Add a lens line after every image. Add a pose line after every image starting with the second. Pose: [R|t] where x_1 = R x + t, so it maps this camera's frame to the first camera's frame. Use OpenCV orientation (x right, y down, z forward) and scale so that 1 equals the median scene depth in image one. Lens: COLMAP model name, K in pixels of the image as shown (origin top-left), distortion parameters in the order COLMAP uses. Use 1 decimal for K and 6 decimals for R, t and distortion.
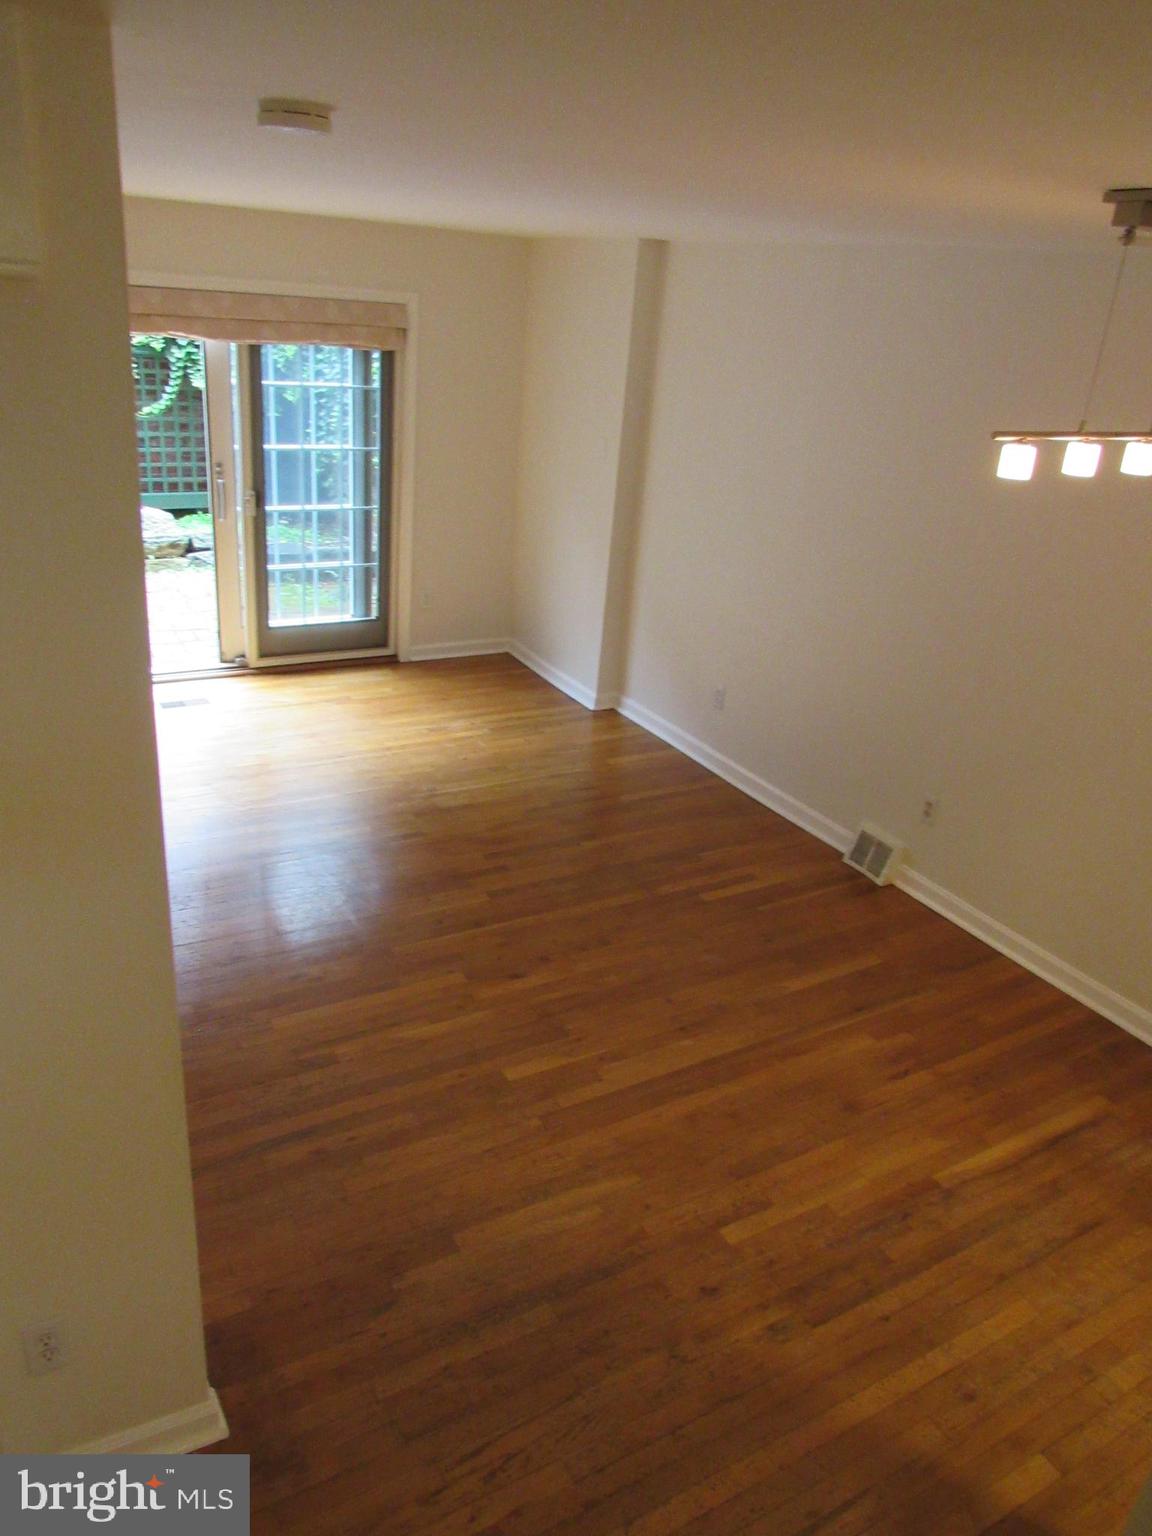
lens RADIAL K [[1097.0, 0, 576.0], [0, 1097.0, 768.0], [0, 0, 1]] dist [-0.003162, -0.000002]
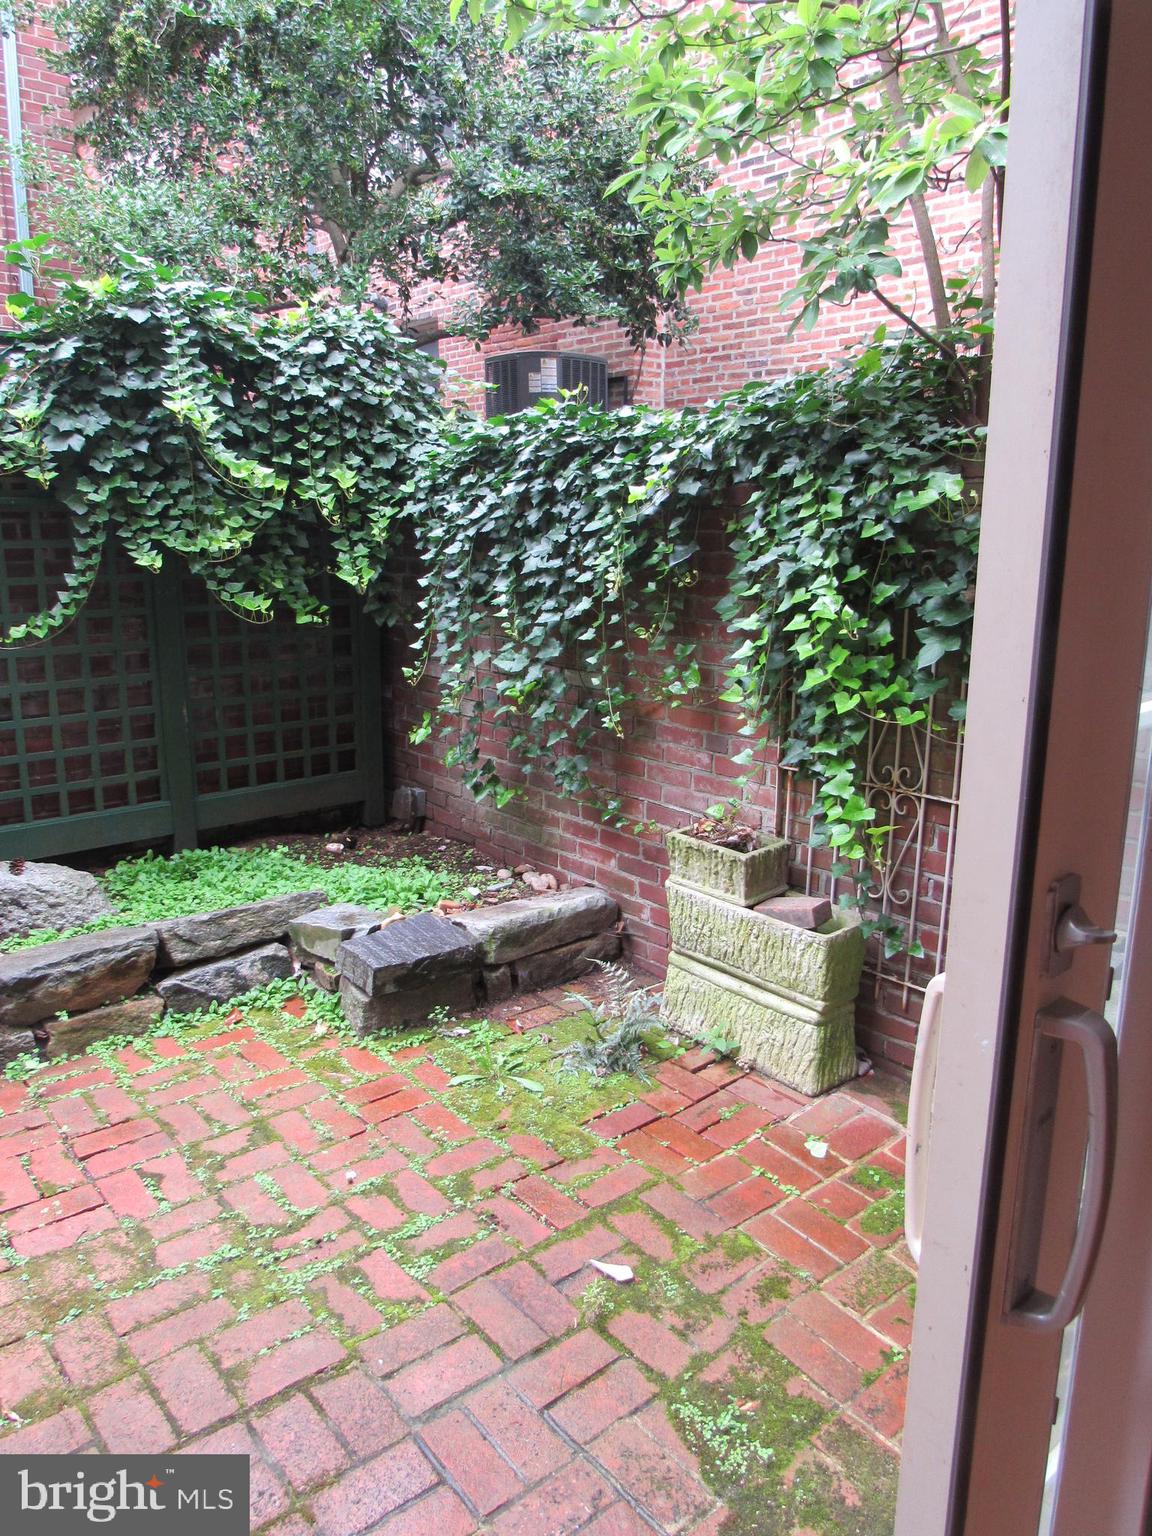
lens RADIAL K [[1097.0, 0, 576.0], [0, 1097.0, 768.0], [0, 0, 1]] dist [-0.003162, -0.000002]
pose [[0.982069, -0.109529, 0.153443, -0.254651], [0.135320, 0.976244, -0.169222, -0.179054], [-0.131262, 0.186952, 0.973560, 0.582214]]
